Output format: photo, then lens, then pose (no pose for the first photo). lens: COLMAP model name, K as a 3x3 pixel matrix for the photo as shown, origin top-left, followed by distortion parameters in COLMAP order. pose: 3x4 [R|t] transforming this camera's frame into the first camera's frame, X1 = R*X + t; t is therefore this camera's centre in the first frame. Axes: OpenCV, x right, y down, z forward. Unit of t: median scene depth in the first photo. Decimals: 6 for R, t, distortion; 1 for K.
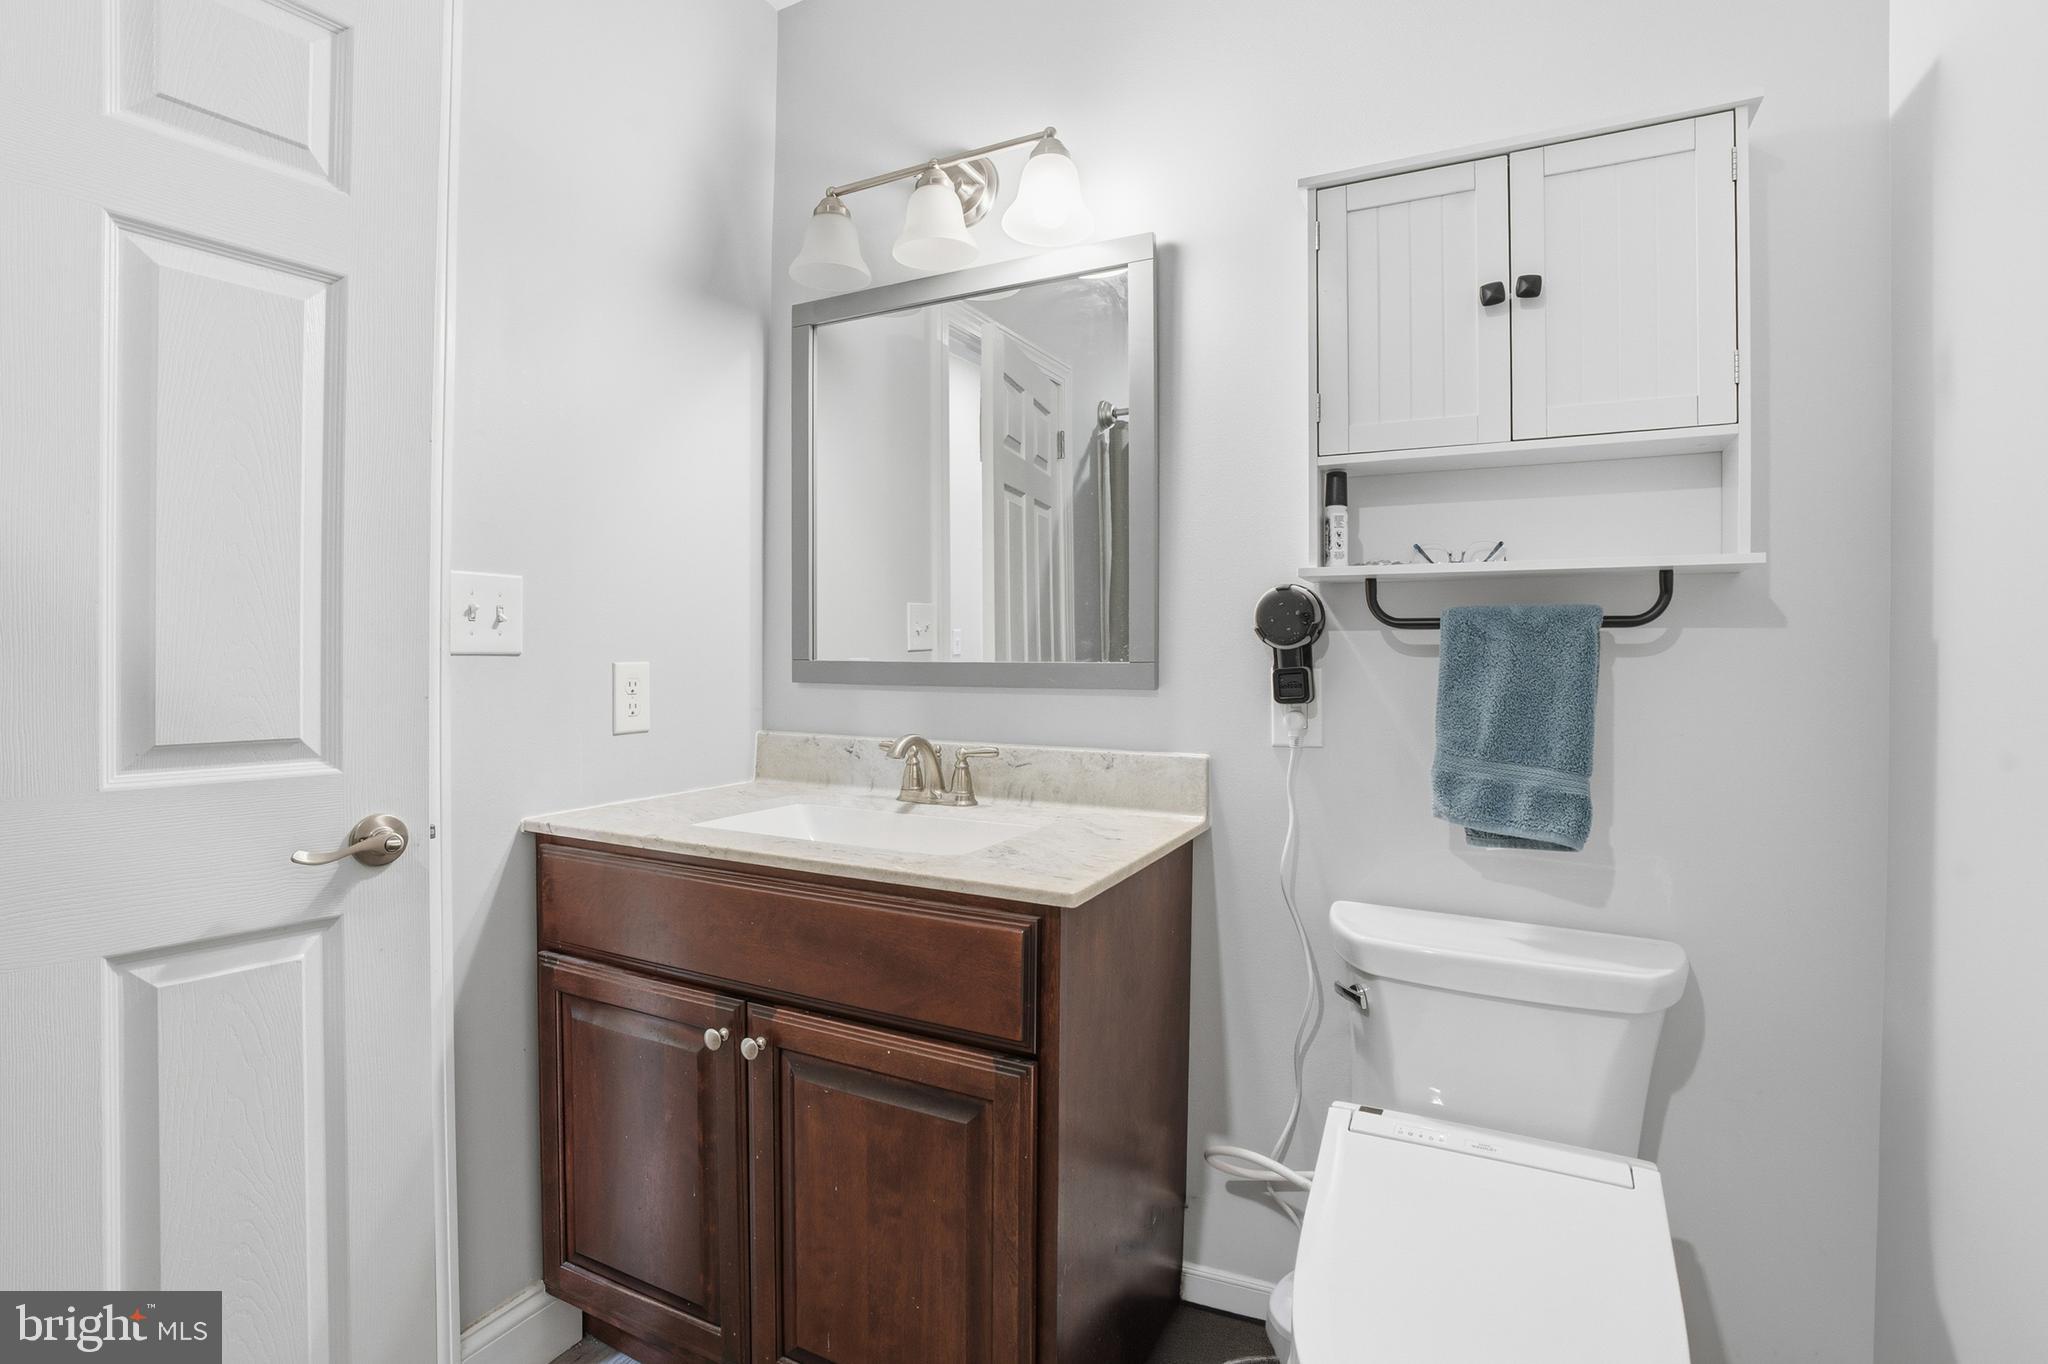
lens RADIAL K [[941.8, 0, 1025.8], [0, 941.8, 671.4], [0, 0, 1]] dist [-0.072687, 0.031508]
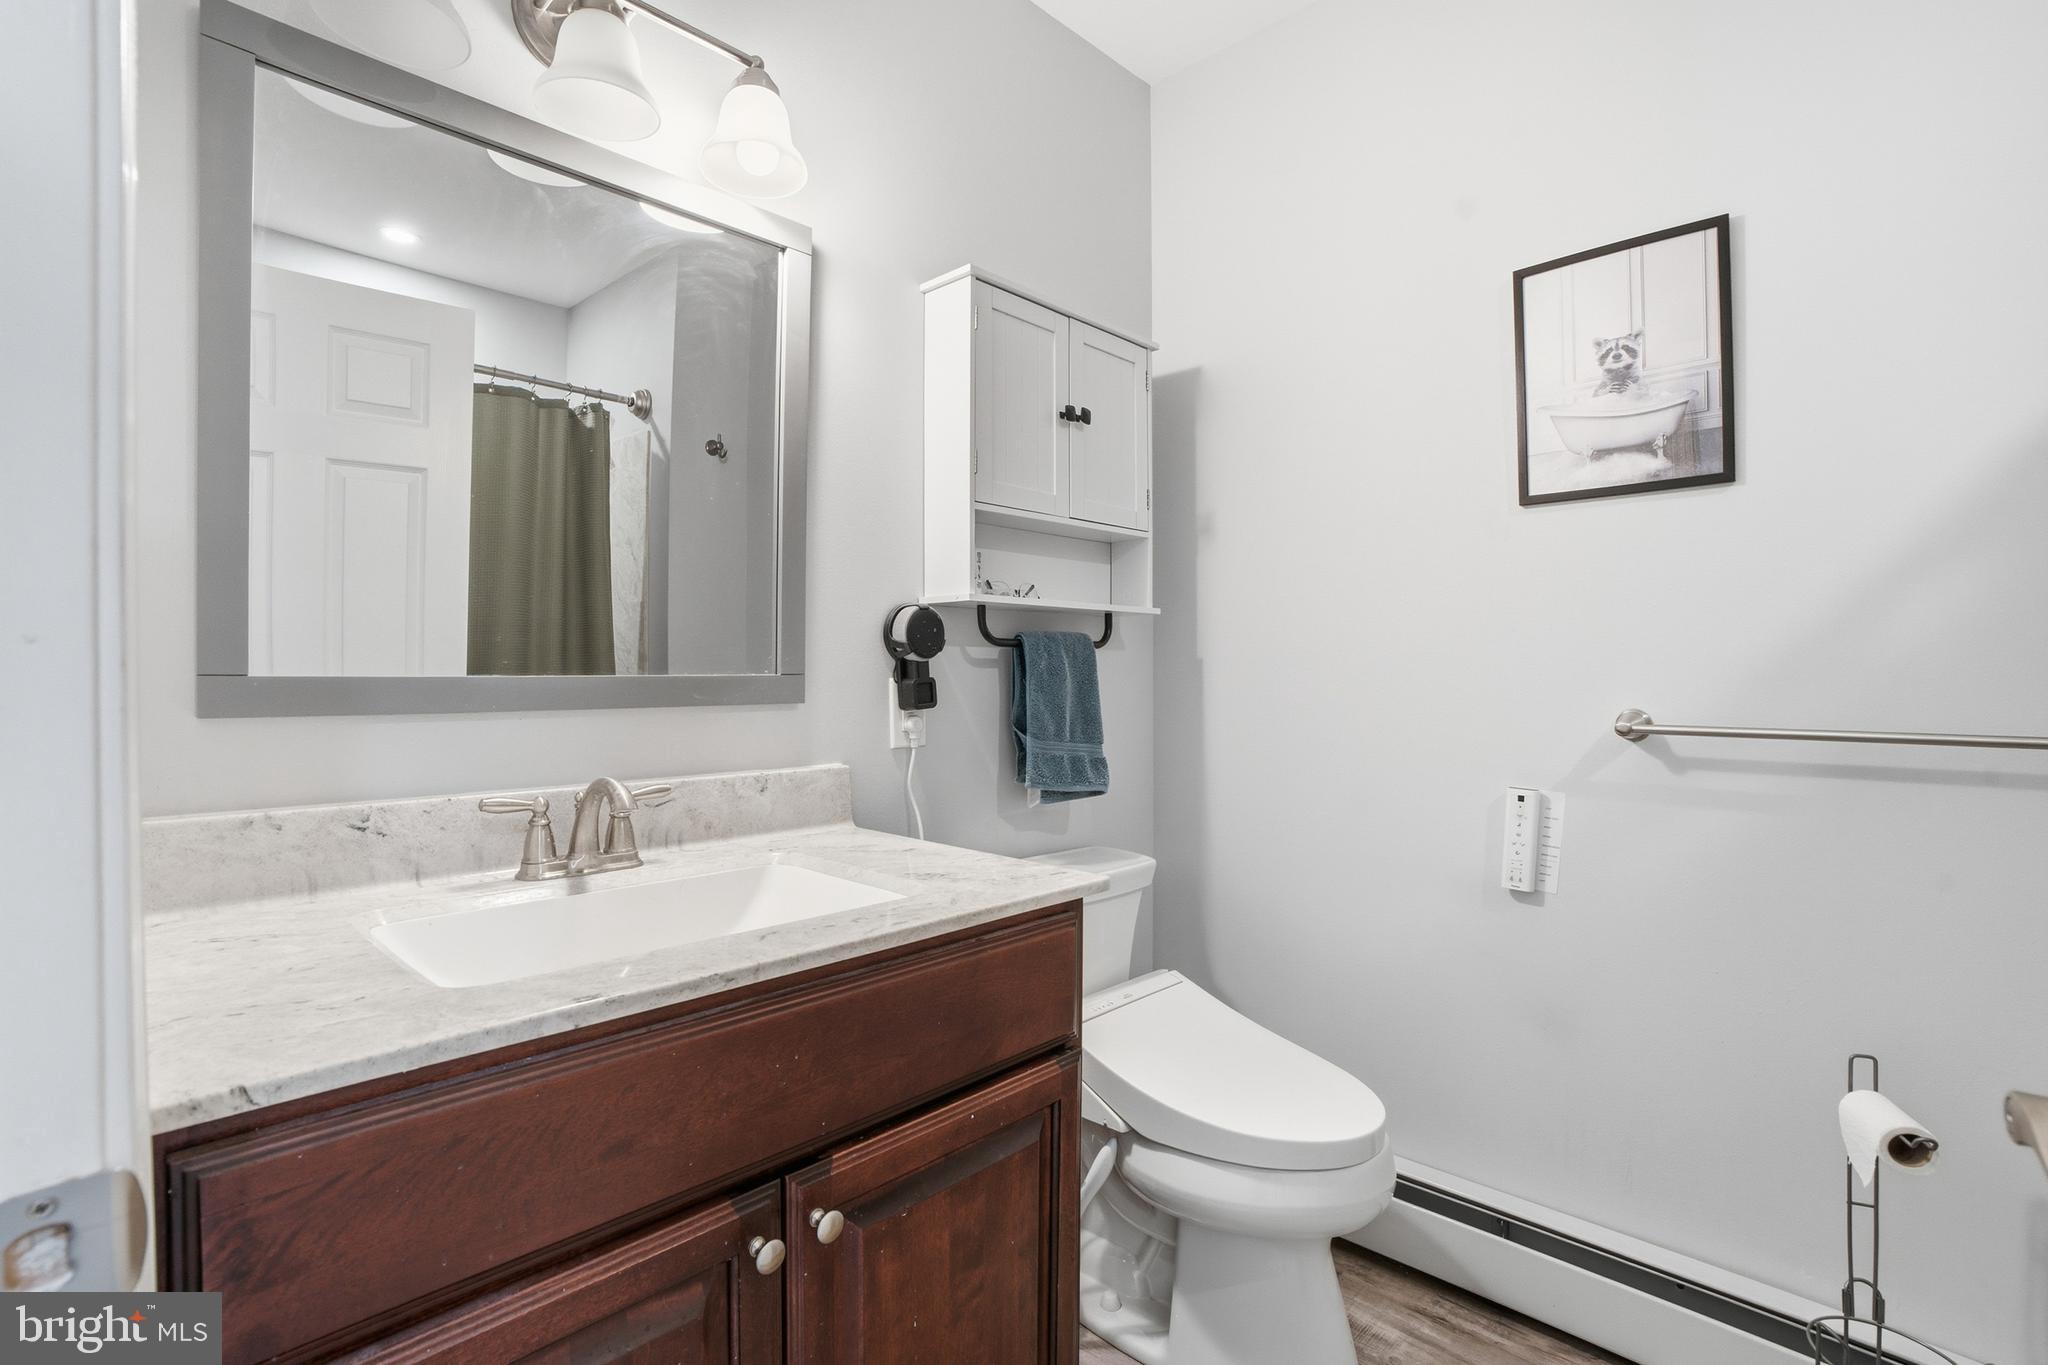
lens RADIAL K [[941.8, 0, 1025.8], [0, 941.8, 671.9], [0, 0, 1]] dist [-0.072687, 0.031508]
pose [[0.299552, -0.008412, 0.954043, -0.716599], [0.009371, 0.999939, 0.005875, -0.014944], [-0.954034, 0.007181, 0.299613, 0.502276]]
